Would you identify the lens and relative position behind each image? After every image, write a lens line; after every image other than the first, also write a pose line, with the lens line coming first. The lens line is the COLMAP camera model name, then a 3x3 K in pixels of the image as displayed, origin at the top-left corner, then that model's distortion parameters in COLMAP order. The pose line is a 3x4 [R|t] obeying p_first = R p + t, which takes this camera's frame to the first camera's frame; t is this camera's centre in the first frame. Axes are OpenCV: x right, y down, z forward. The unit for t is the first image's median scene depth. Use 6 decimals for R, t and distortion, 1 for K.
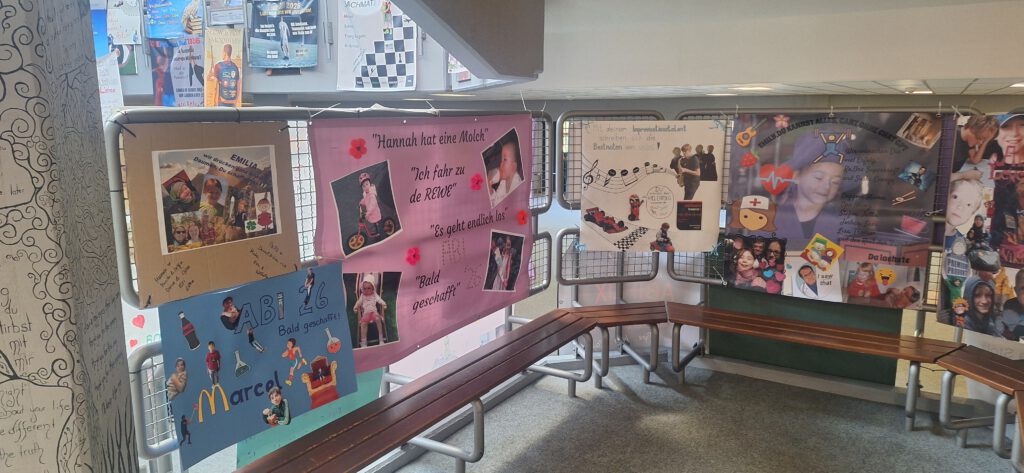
lens RADIAL K [[697.4, 0, 520.7], [0, 697.4, 239.7], [0, 0, 1]] dist [0.055447, -0.069170]
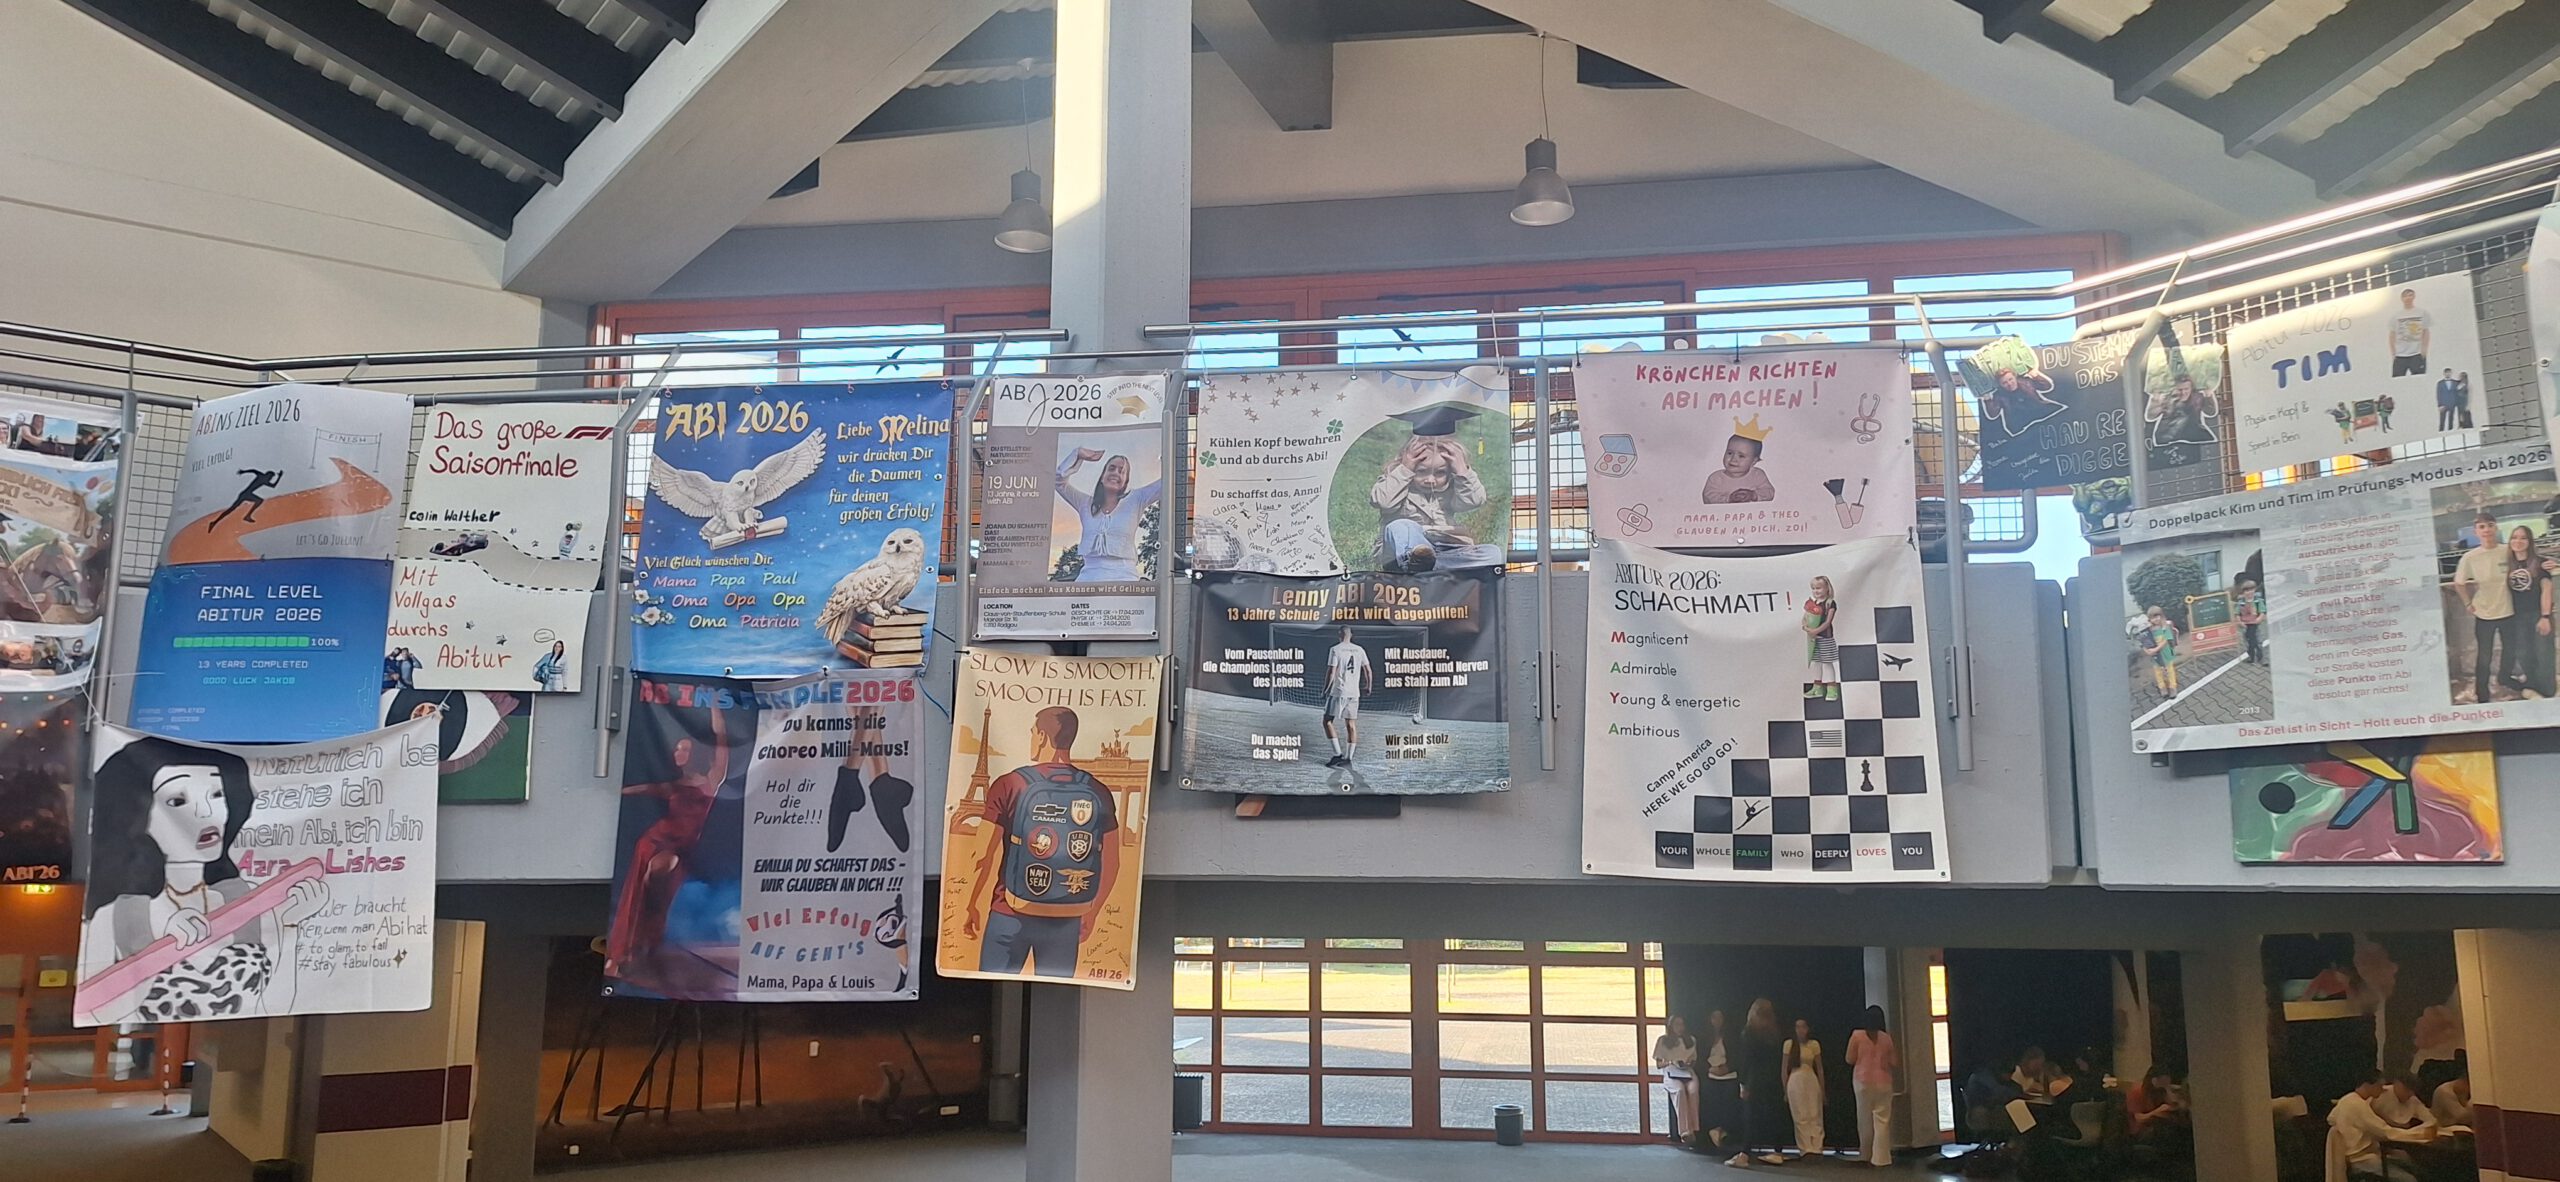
lens RADIAL K [[1743.5, 0, 1232.6], [0, 1743.5, 618.8], [0, 0, 1]] dist [0.055447, -0.069170]
pose [[0.924147, 0.062893, 0.376824, -0.651937], [0.065978, 0.945261, -0.319576, -0.087701], [-0.376296, 0.320197, 0.869411, 0.374333]]
